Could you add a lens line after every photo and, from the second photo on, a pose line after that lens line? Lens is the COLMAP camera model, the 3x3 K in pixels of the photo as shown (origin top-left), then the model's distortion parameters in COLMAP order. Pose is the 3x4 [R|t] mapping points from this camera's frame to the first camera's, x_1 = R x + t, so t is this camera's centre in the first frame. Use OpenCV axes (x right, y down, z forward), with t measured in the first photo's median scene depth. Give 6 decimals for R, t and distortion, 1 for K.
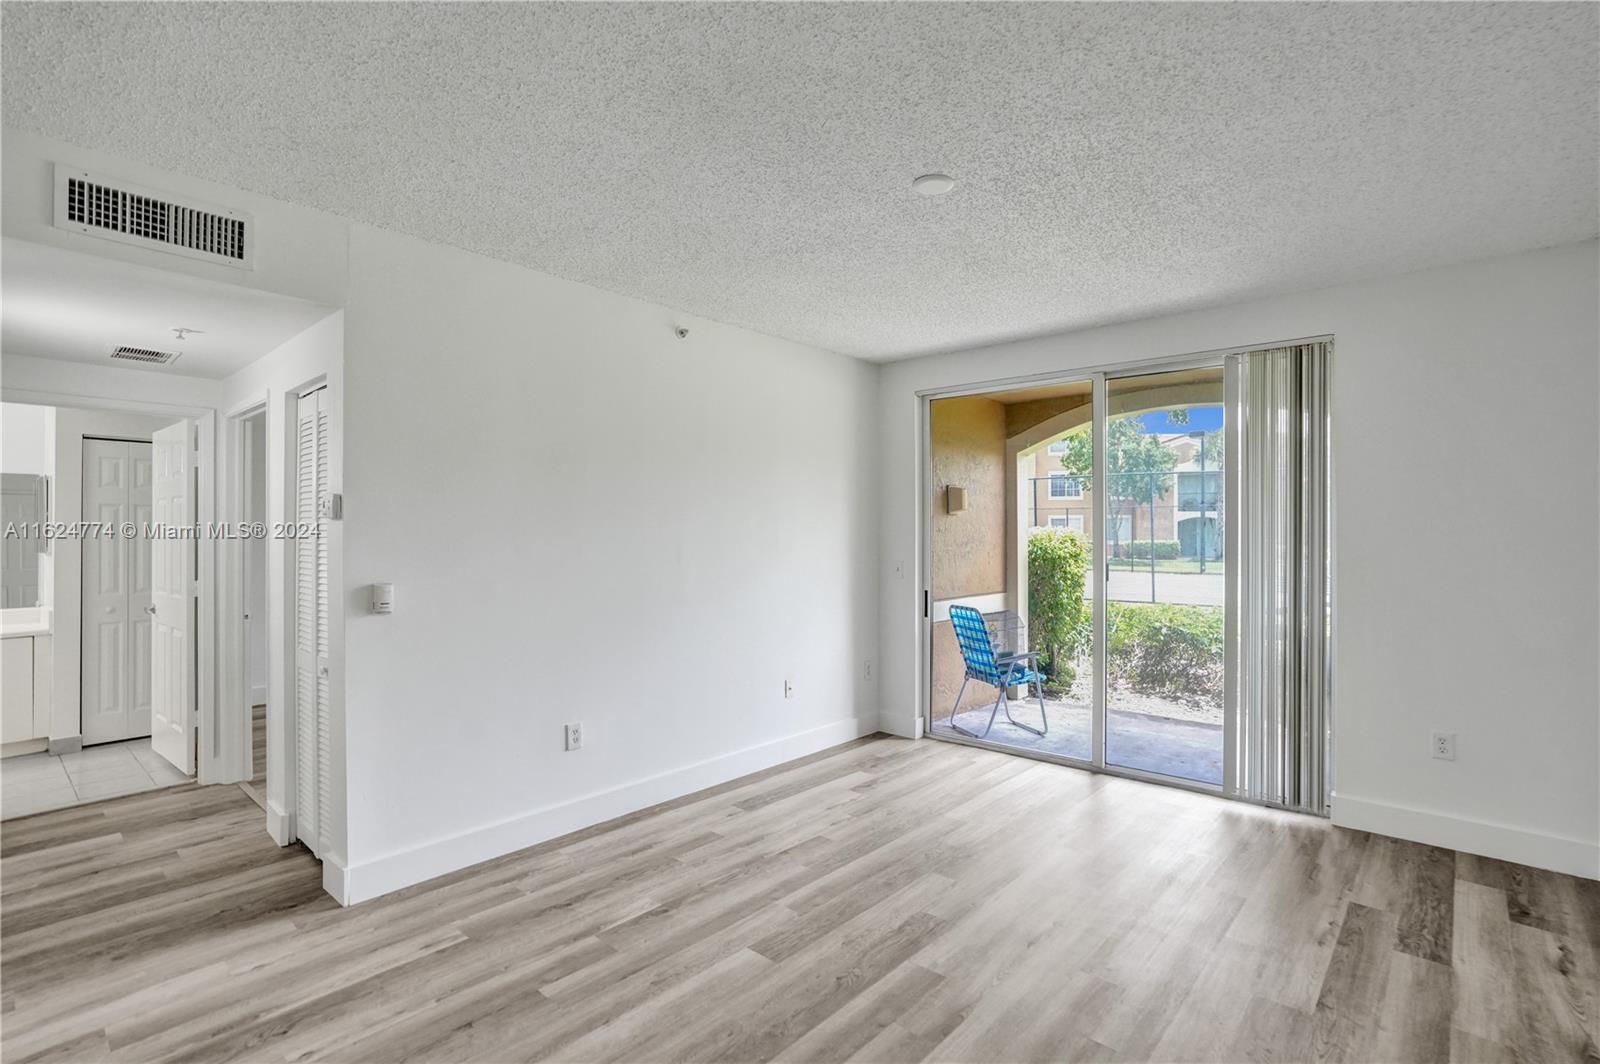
lens RADIAL K [[762.1, 0, 802.7], [0, 762.1, 531.2], [0, 0, 1]] dist [-0.052338, 0.028060]
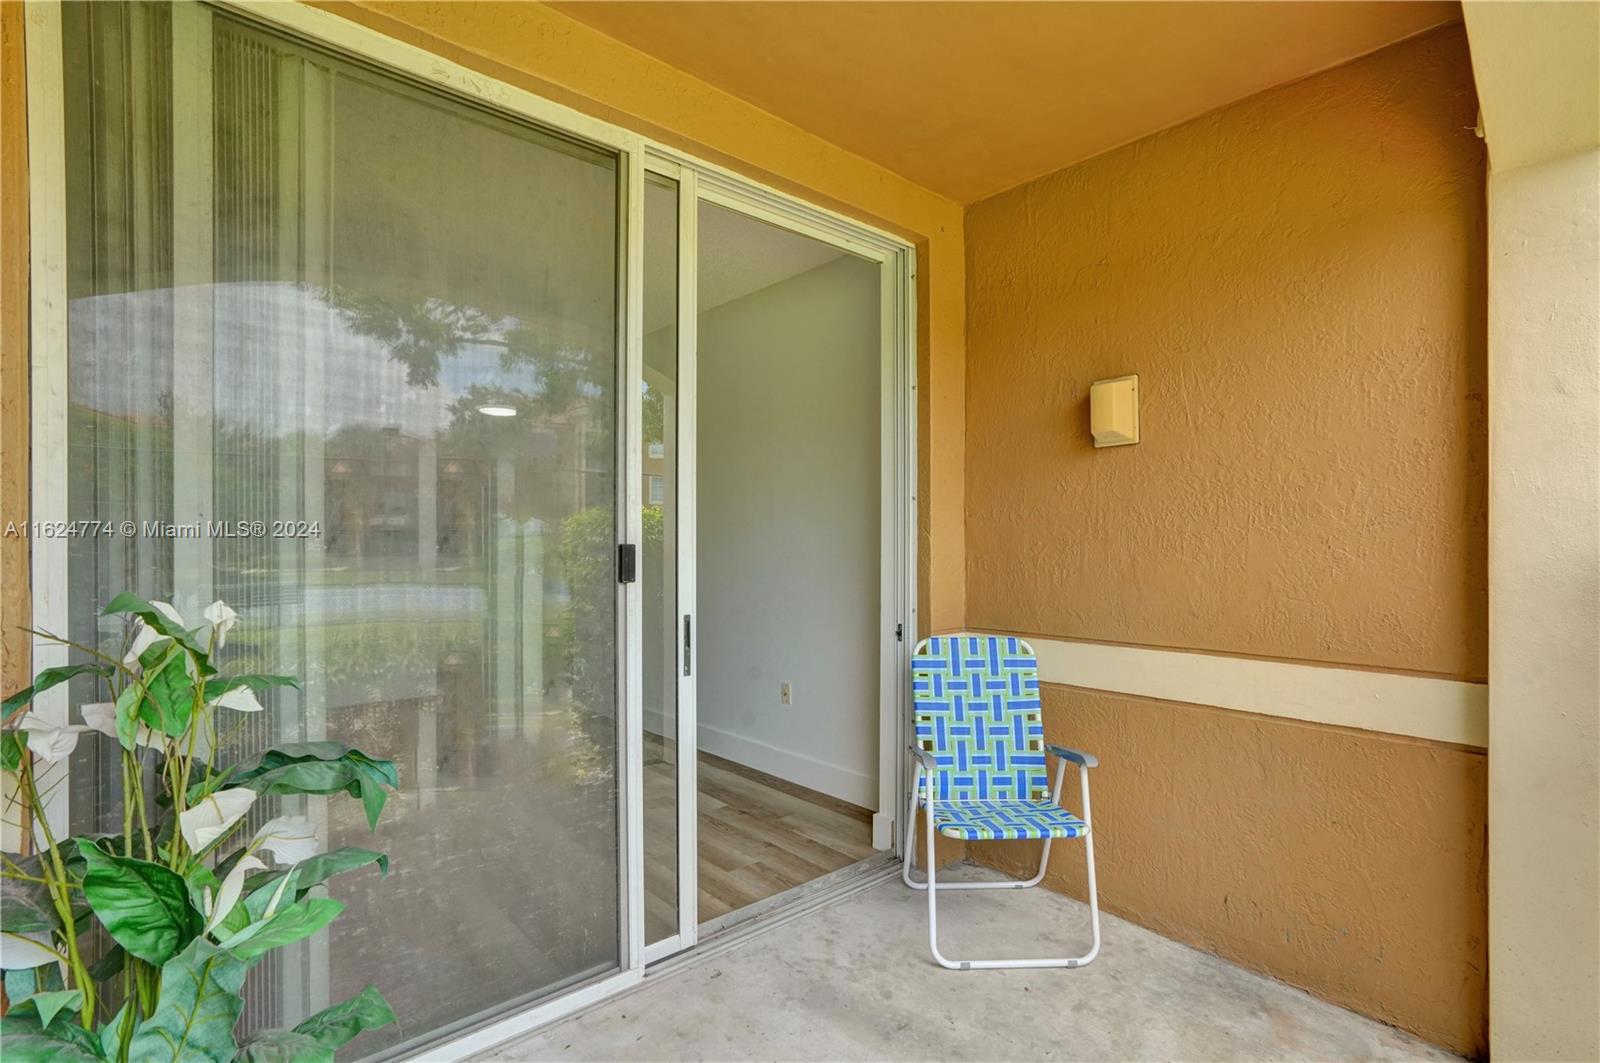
lens RADIAL K [[779.2, 0, 798.0], [0, 779.2, 539.2], [0, 0, 1]] dist [-0.055655, 0.028121]
pose [[-0.116278, 0.001333, -0.993216, 1.317346], [-0.002309, 0.999996, 0.001613, 0.056604], [0.993214, 0.002481, -0.116275, 1.765028]]
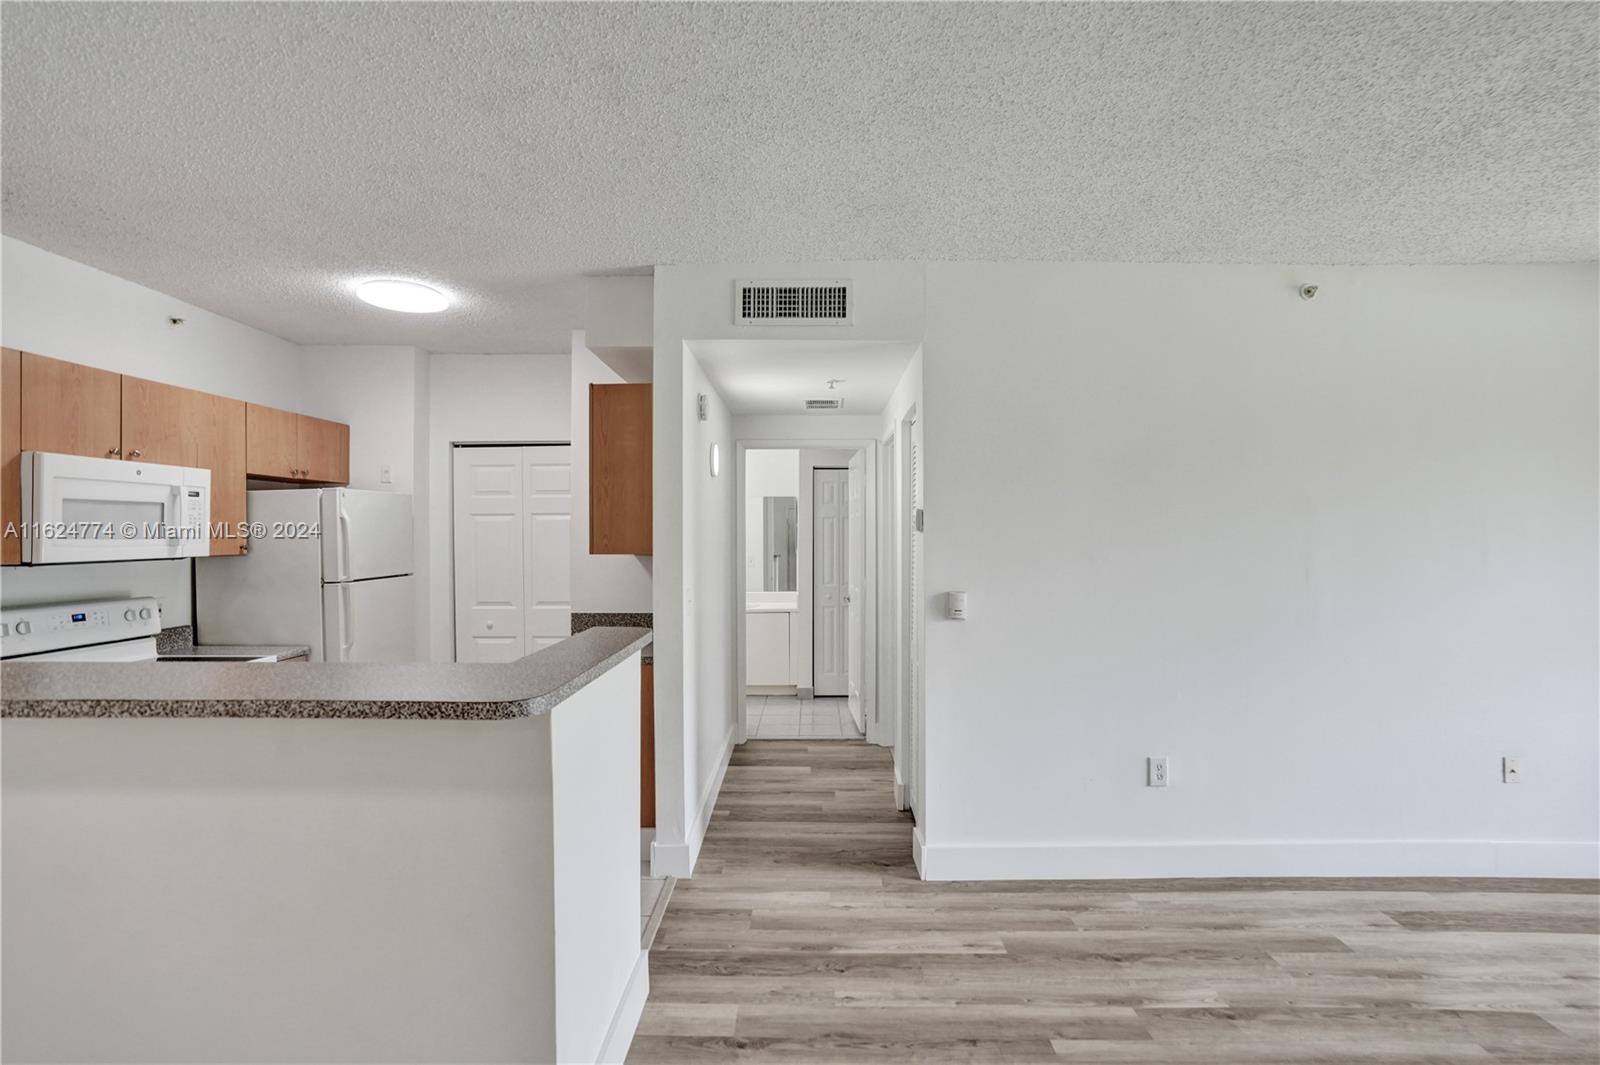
lens RADIAL K [[762.1, 0, 802.7], [0, 762.1, 531.7], [0, 0, 1]] dist [-0.052338, 0.028060]
pose [[0.653370, -0.002502, -0.757034, 0.116168], [0.002011, 0.999997, -0.001569, -0.014120], [0.757036, -0.000497, 0.653373, 0.124506]]
